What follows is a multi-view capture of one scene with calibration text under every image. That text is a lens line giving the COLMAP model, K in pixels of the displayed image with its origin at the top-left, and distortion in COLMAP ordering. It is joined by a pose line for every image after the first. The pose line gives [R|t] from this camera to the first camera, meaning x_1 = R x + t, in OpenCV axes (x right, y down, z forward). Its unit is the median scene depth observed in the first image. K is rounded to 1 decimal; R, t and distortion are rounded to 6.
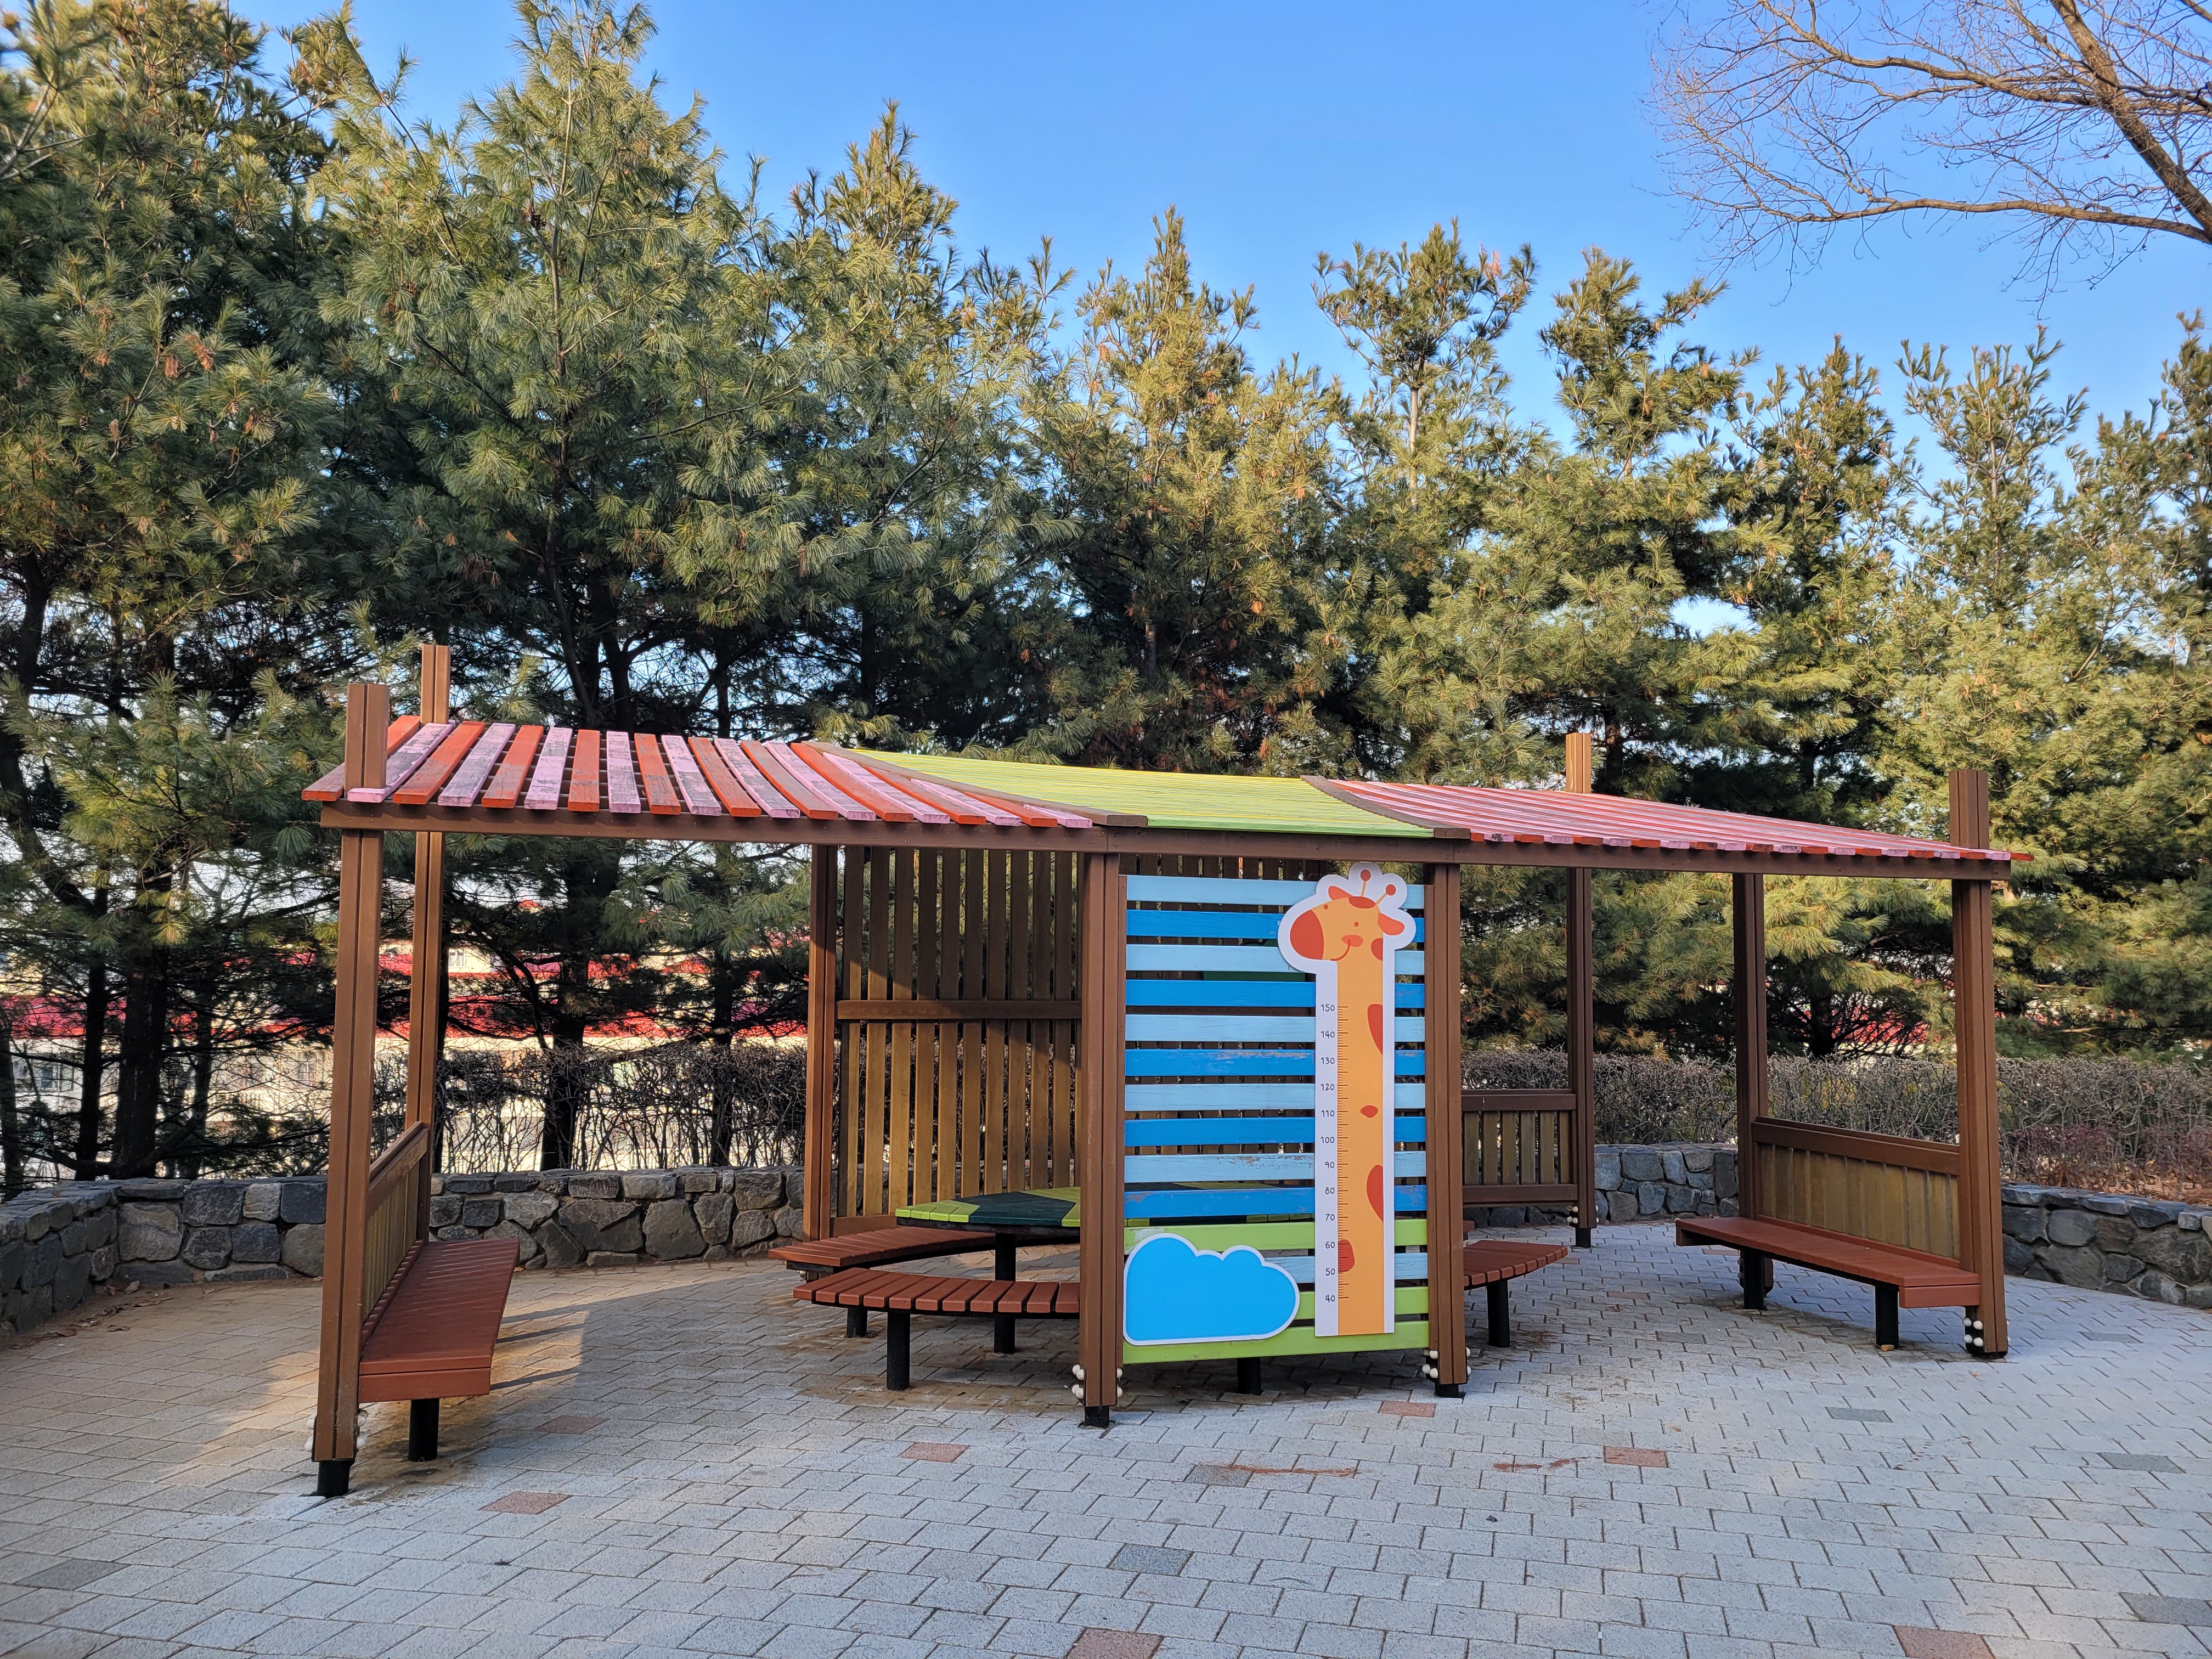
lens RADIAL K [[1628.8, 0, 1104.9], [0, 1628.8, 857.0], [0, 0, 1]] dist [0.045963, -0.038699]
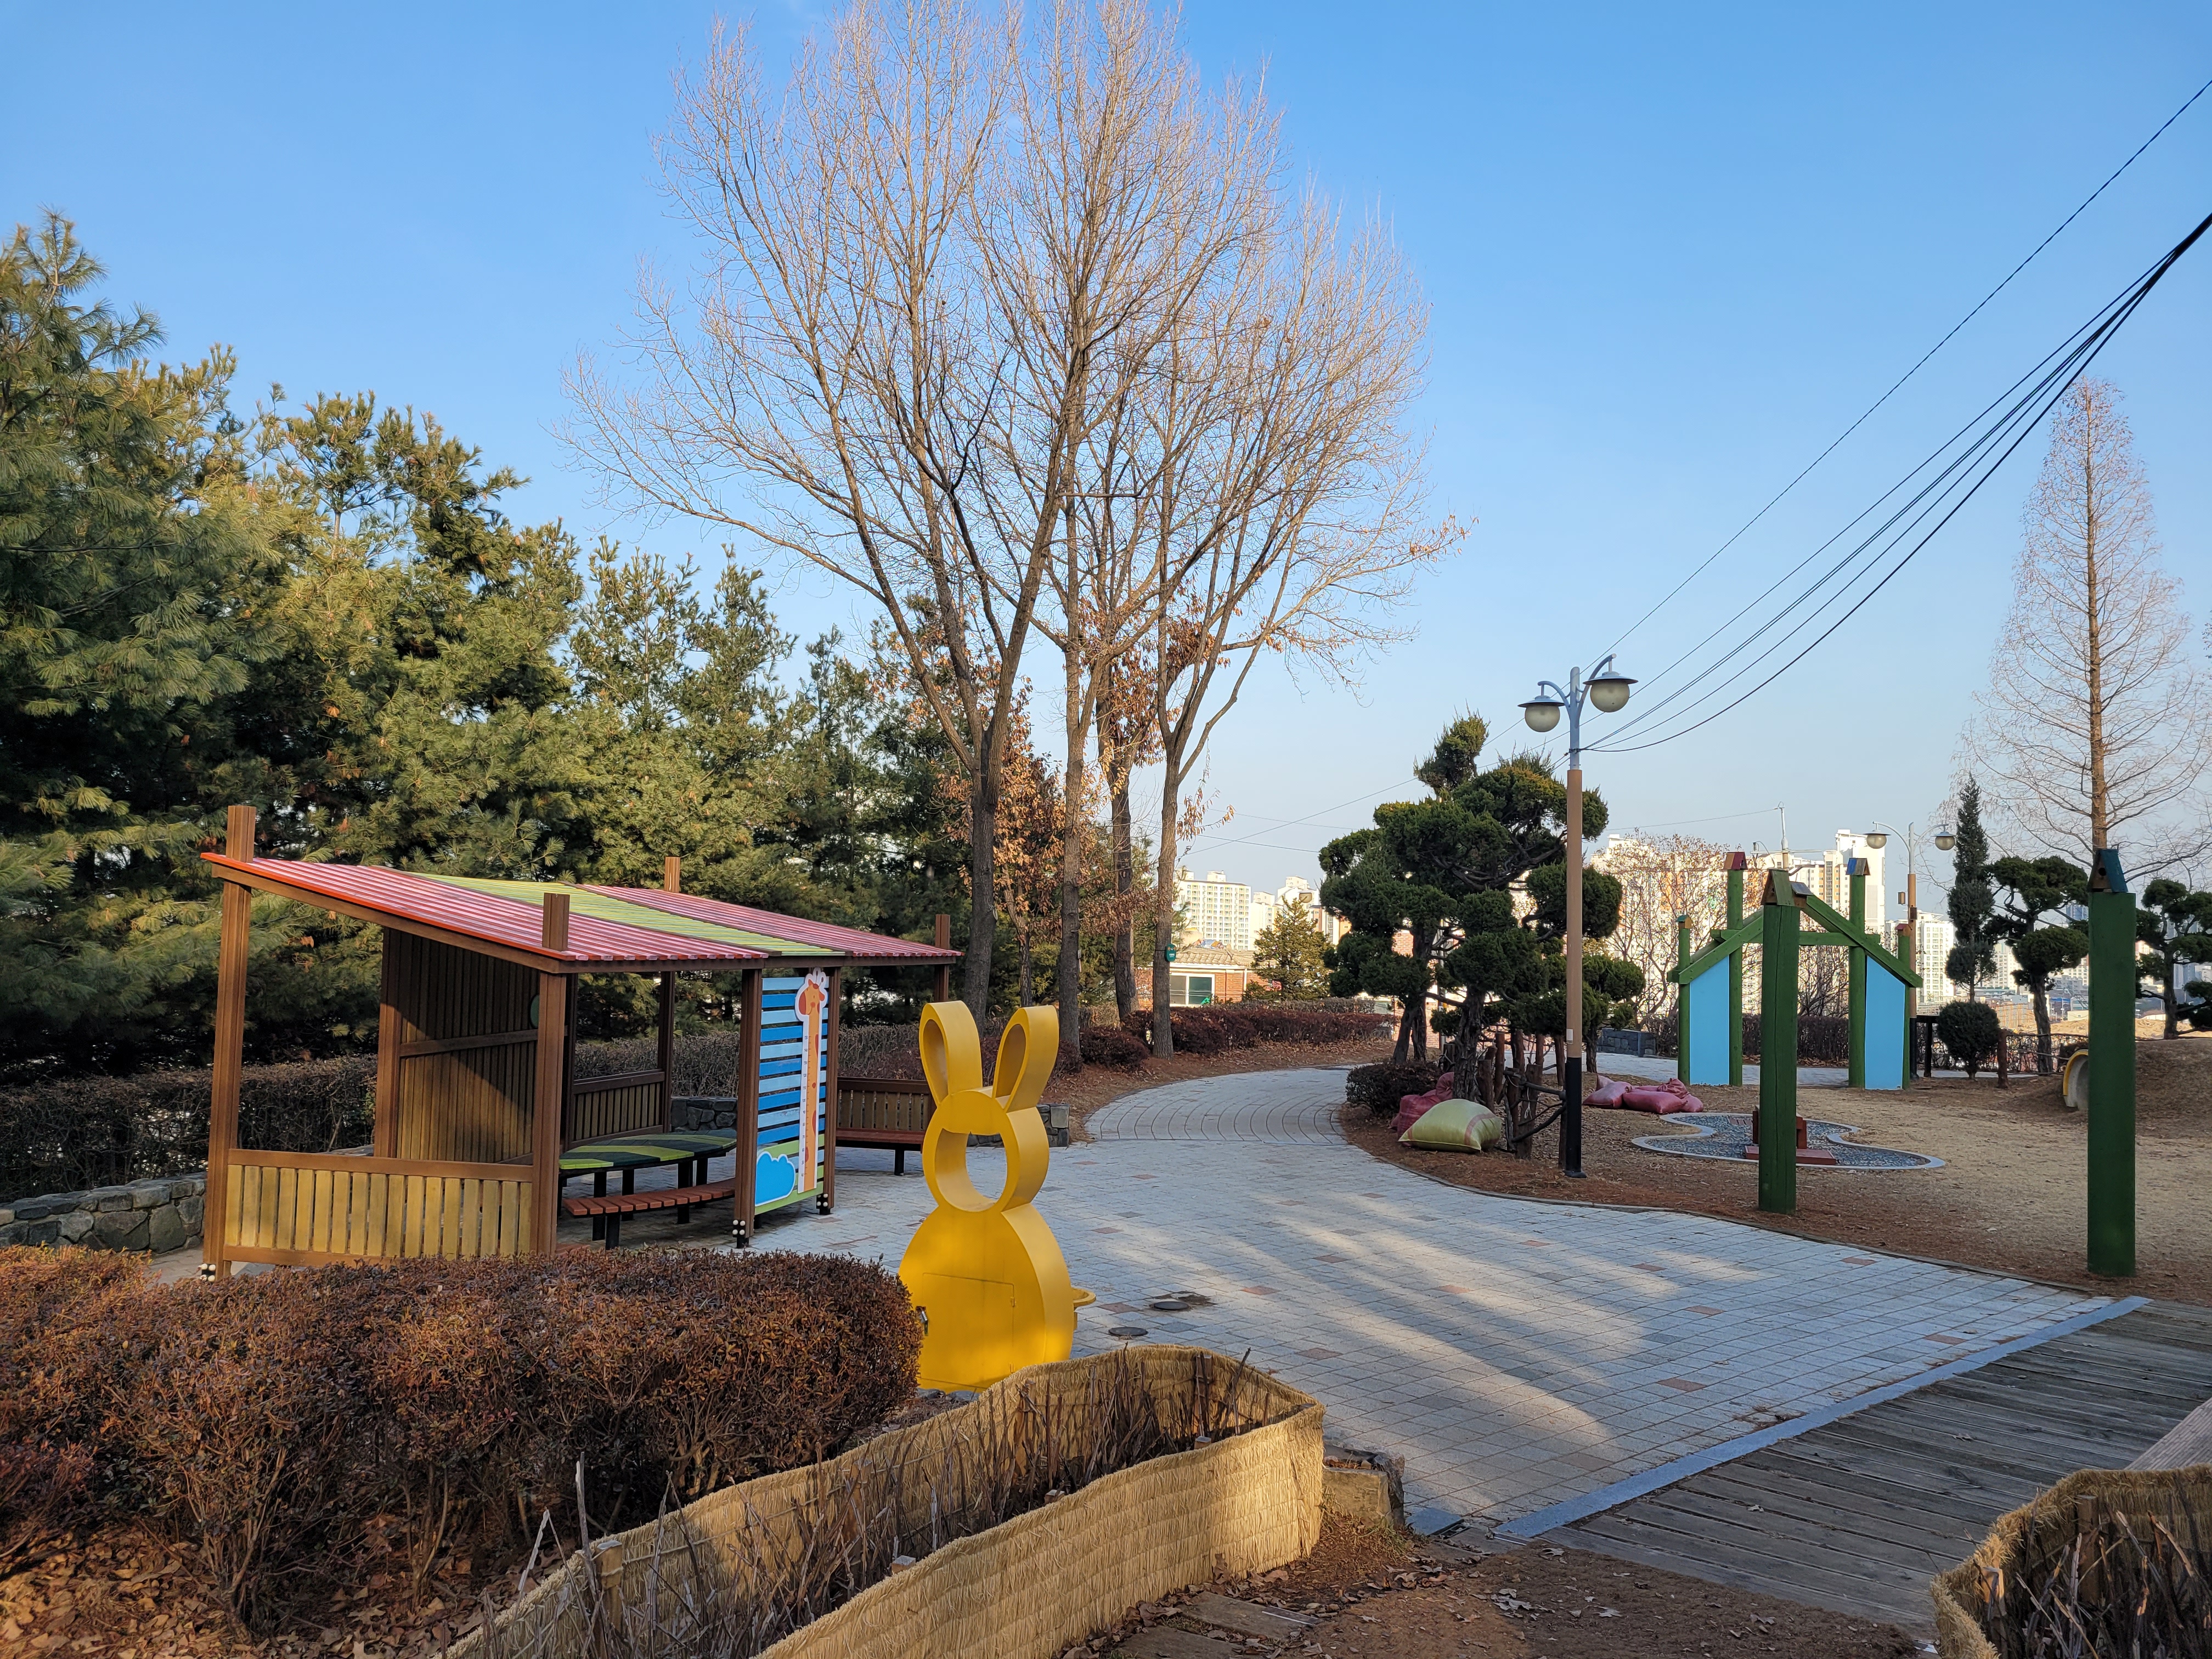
lens RADIAL K [[1628.8, 0, 1104.9], [0, 1628.8, 857.0], [0, 0, 1]] dist [0.045963, -0.038699]
pose [[0.525448, 0.042193, 0.849779, -1.439419], [-0.068017, 0.997656, -0.007478, -0.147933], [-0.848103, -0.053871, 0.527086, -0.413848]]
